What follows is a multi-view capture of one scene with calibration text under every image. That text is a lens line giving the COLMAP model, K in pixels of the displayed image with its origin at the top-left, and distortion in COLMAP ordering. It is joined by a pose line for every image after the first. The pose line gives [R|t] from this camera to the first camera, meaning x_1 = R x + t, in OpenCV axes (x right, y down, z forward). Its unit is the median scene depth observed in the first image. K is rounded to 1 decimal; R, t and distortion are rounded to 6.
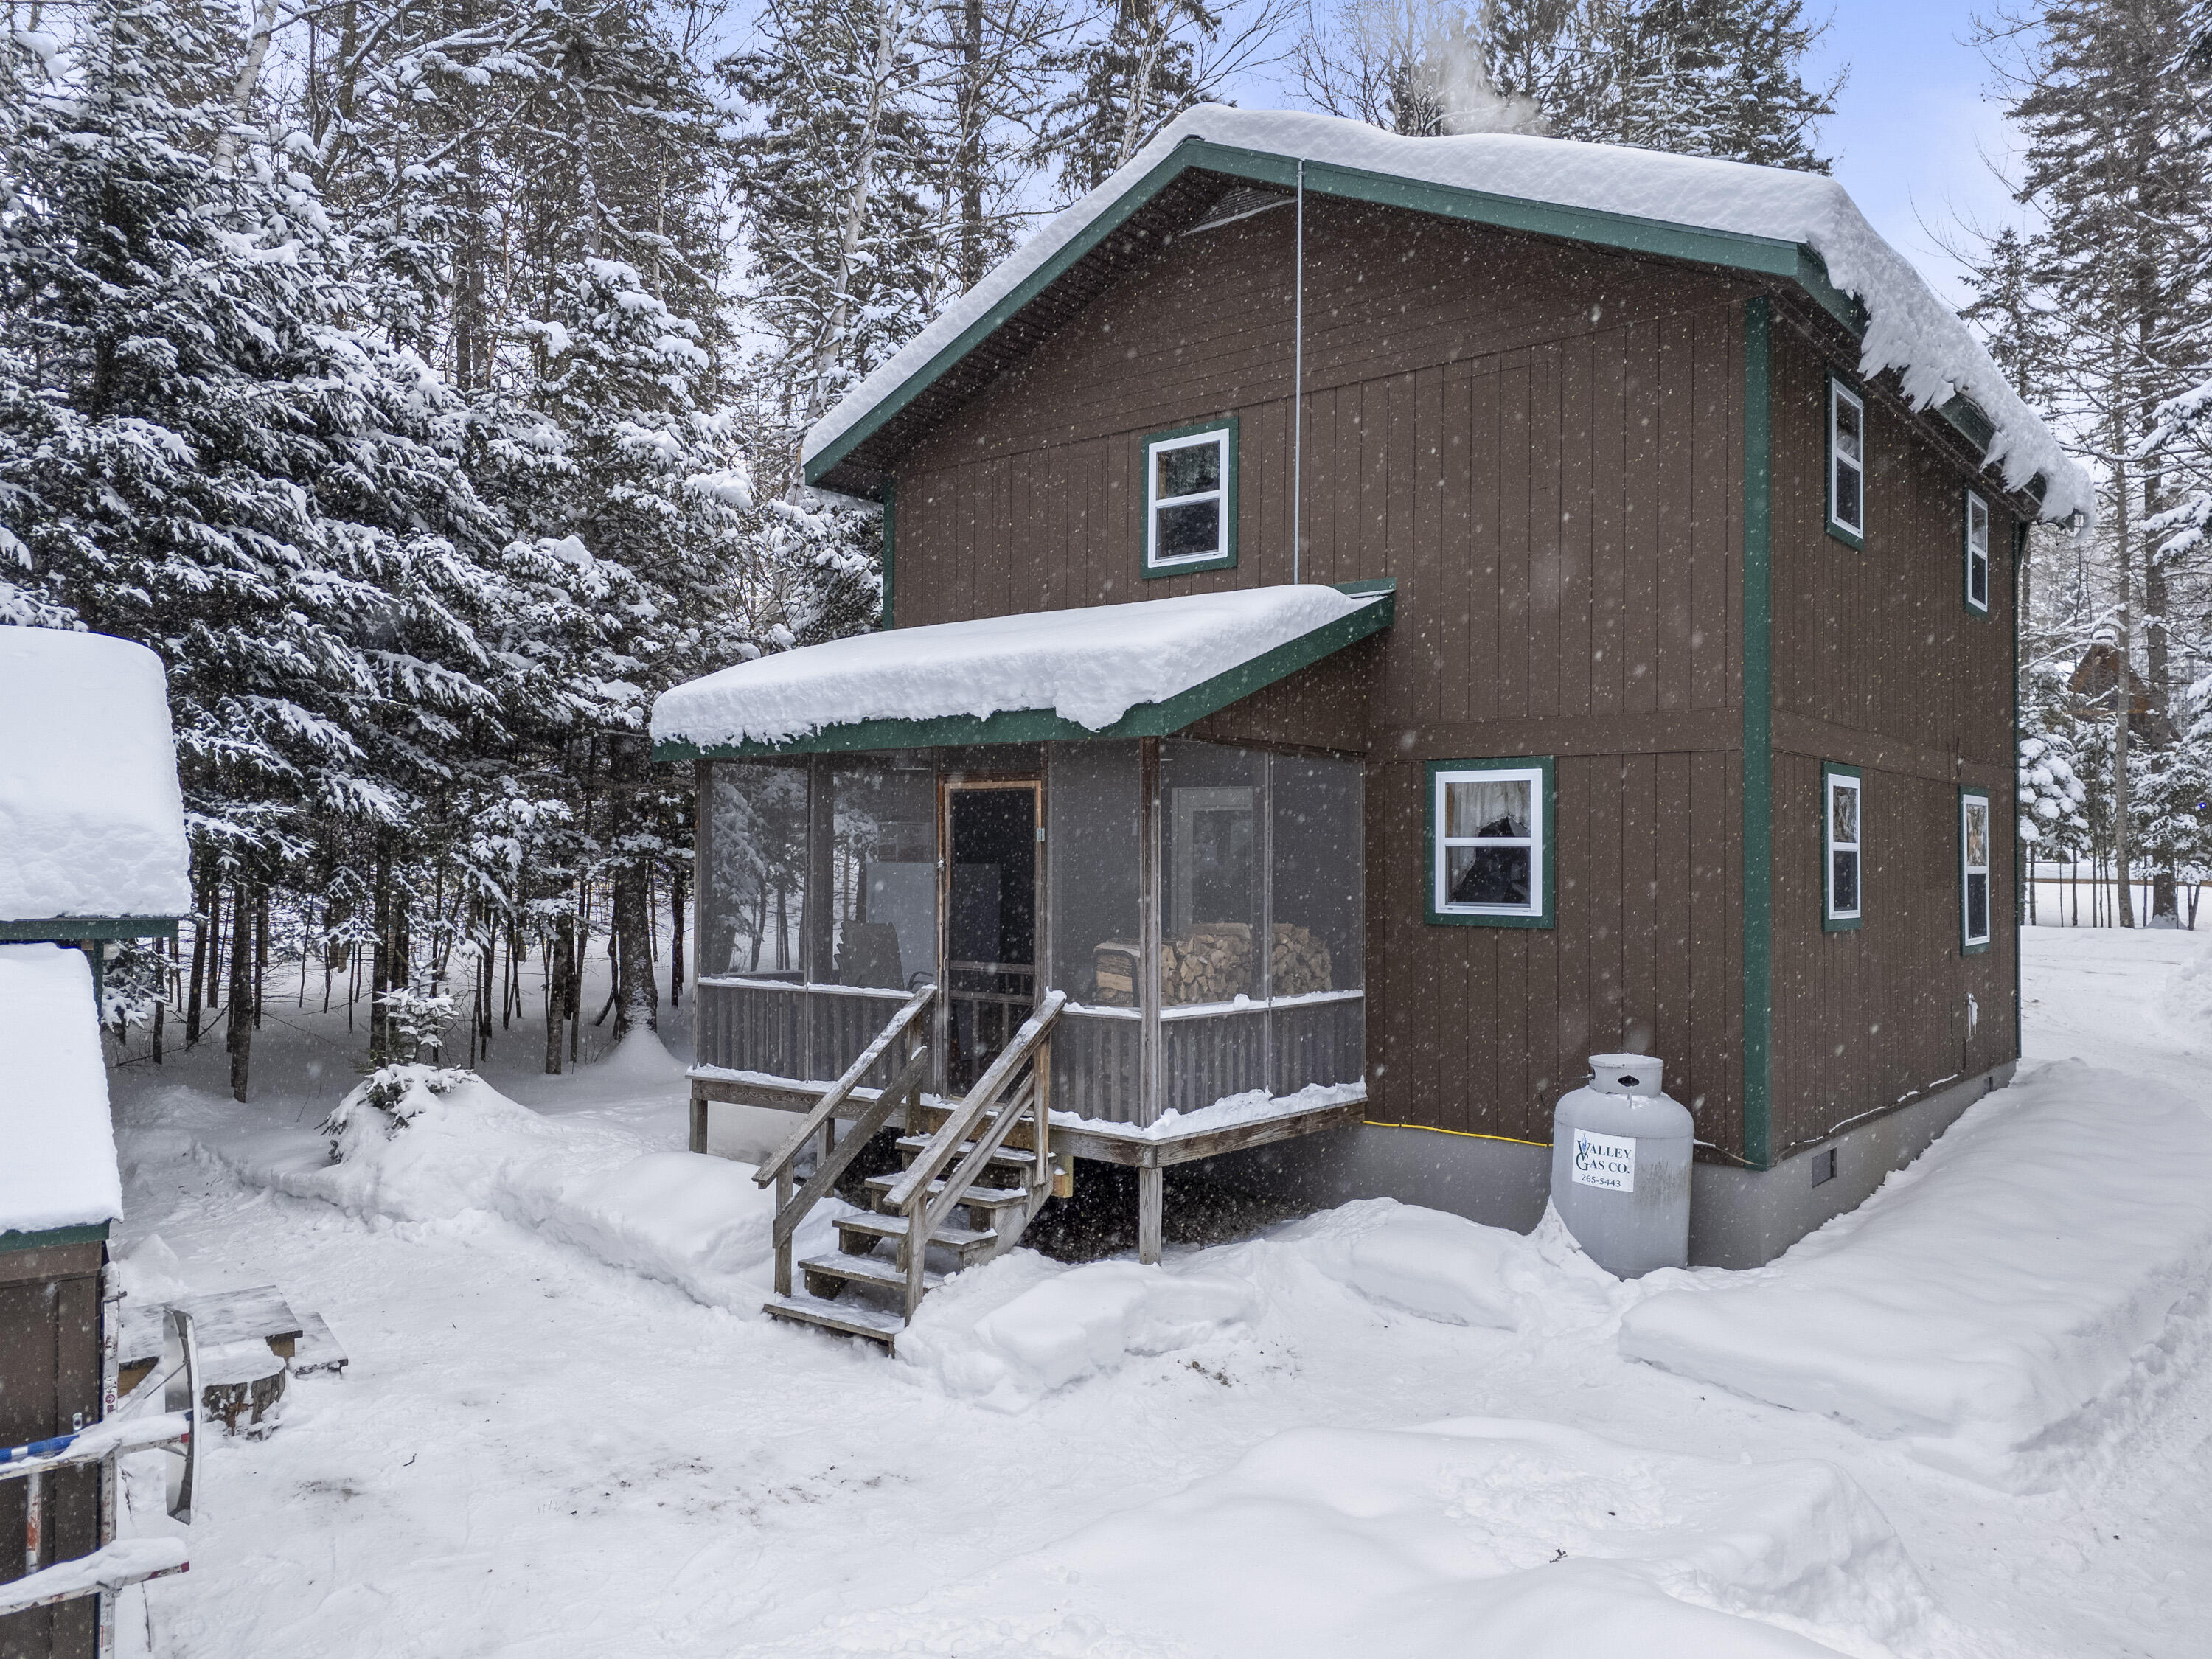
lens RADIAL K [[1615.5, 0, 1104.8], [0, 1615.5, 821.5], [0, 0, 1]] dist [0.064508, -0.050166]
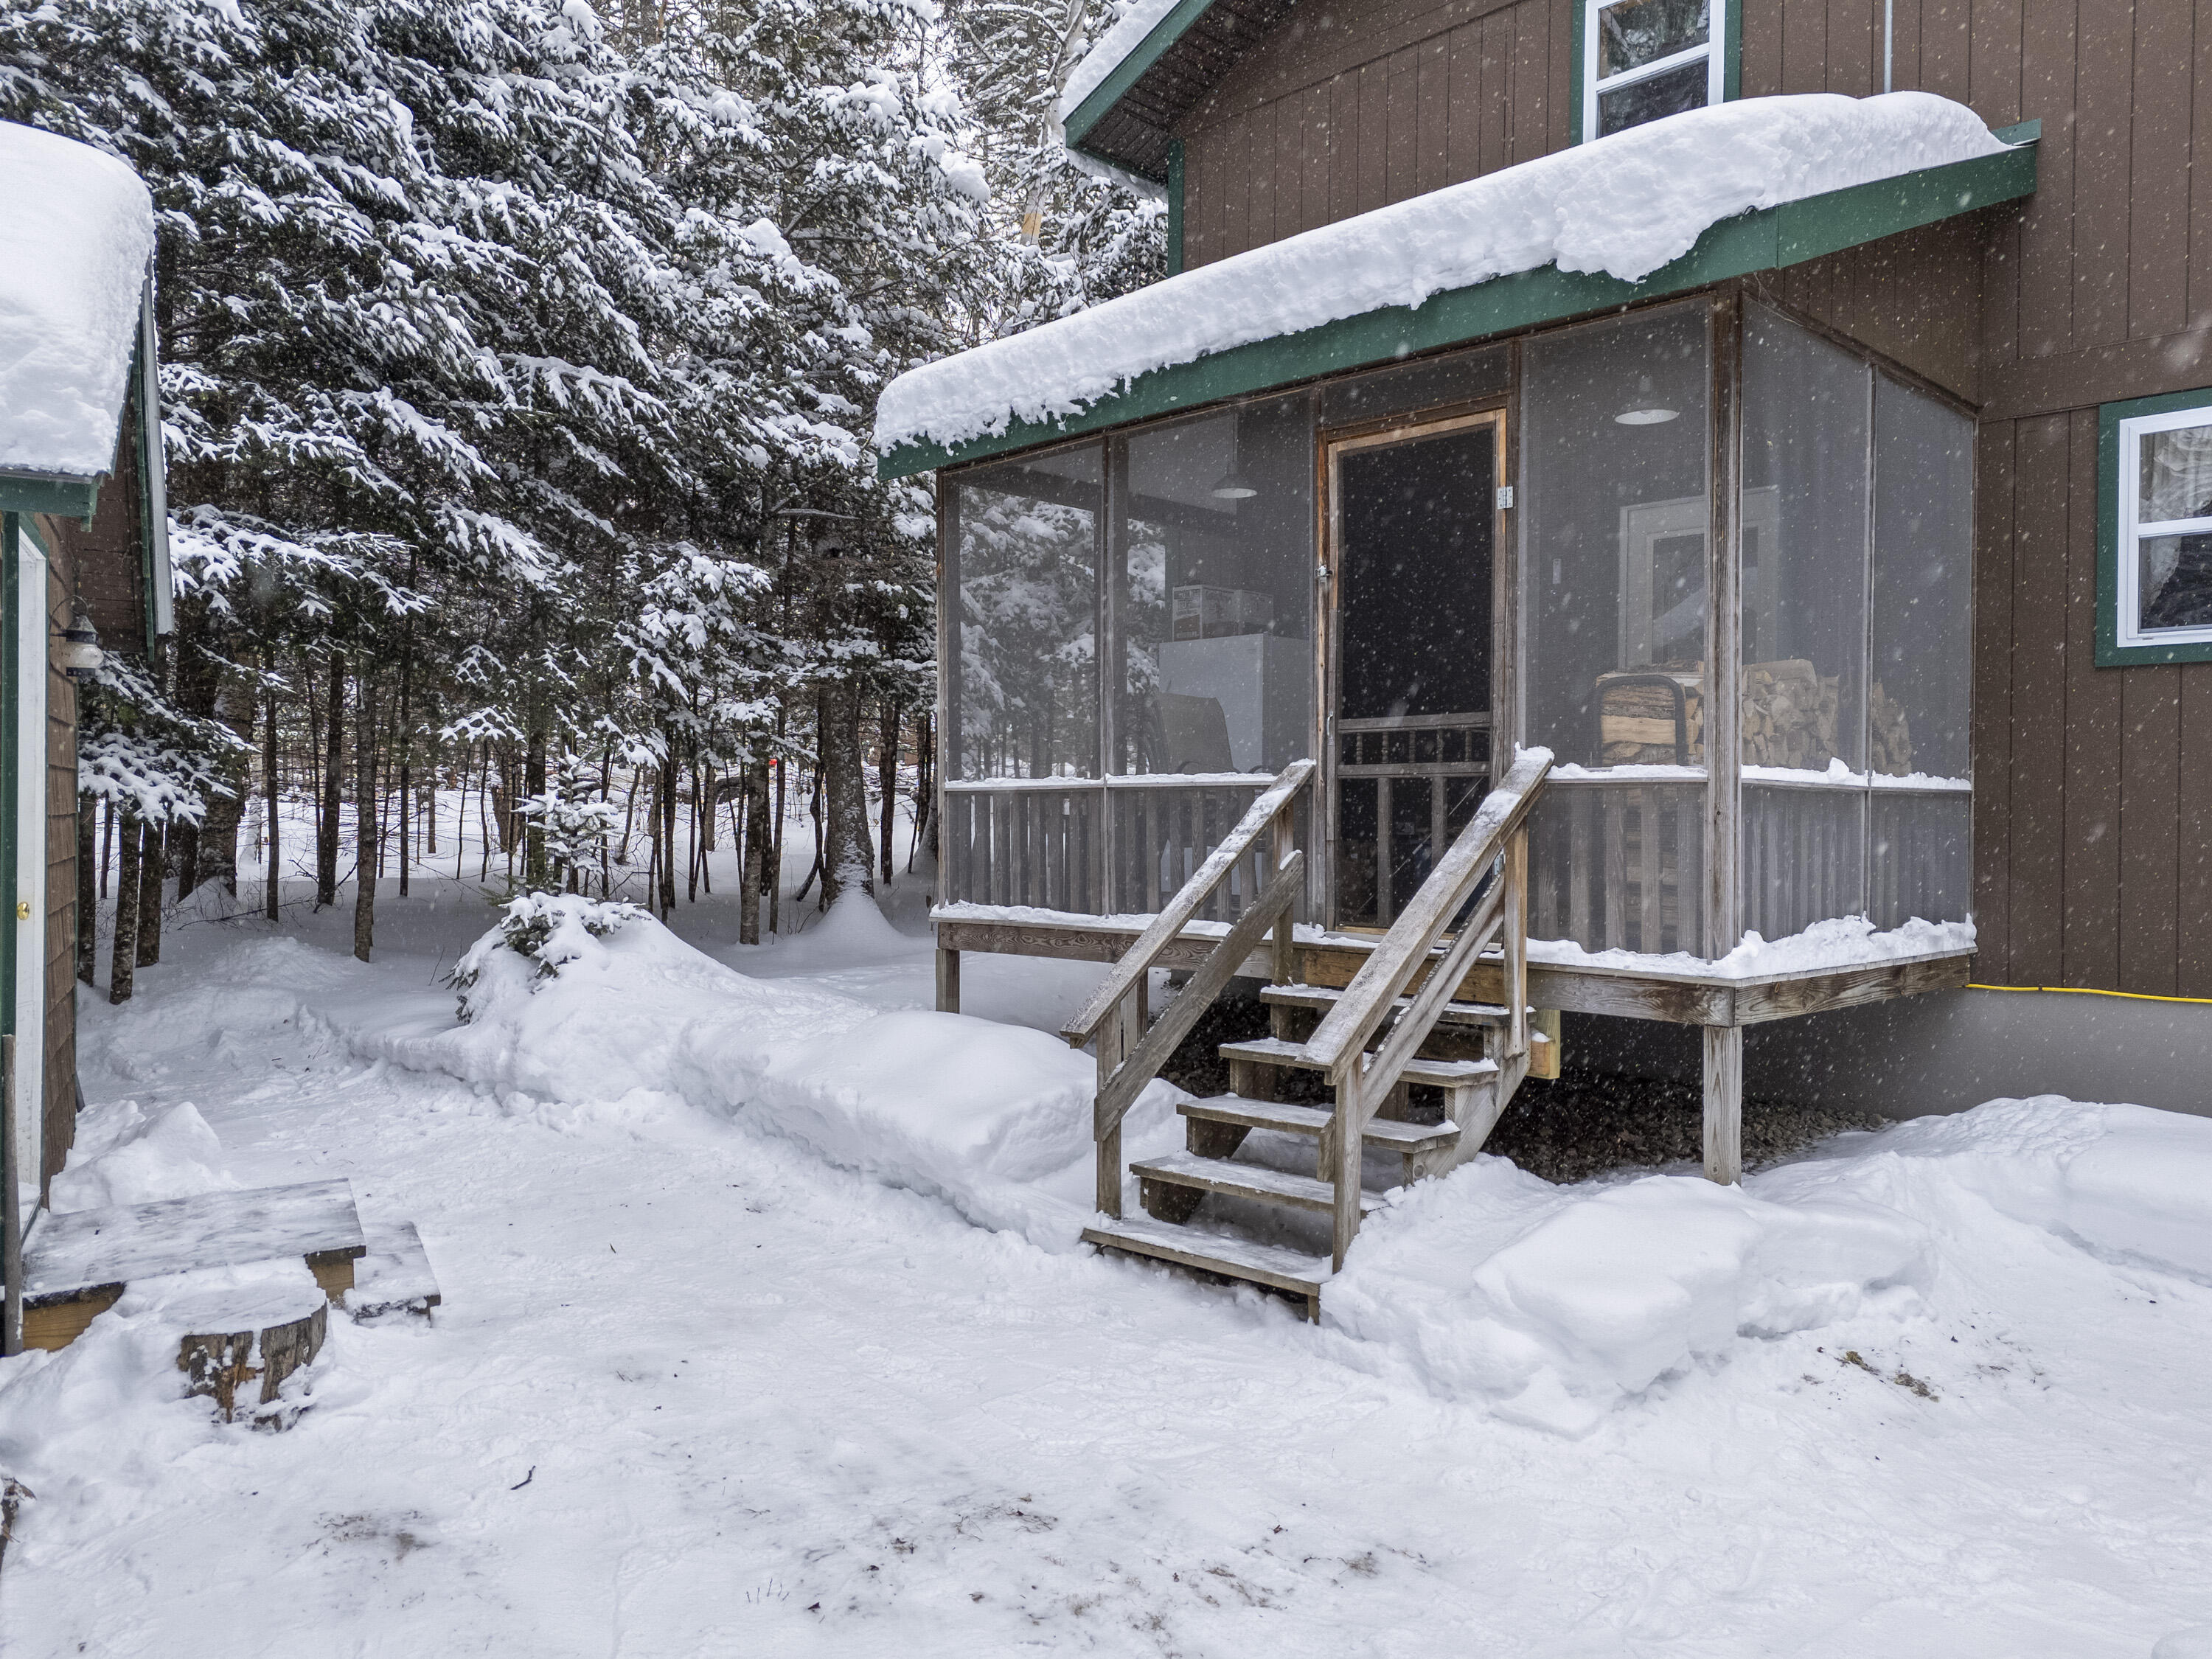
lens RADIAL K [[1615.5, 0, 1097.2], [0, 1615.5, 825.0], [0, 0, 1]] dist [0.064508, -0.050166]
pose [[0.993958, -0.002064, -0.109744, -0.117387], [0.005130, 0.999604, 0.027666, 0.106833], [0.109643, -0.028062, 0.993575, 0.332397]]
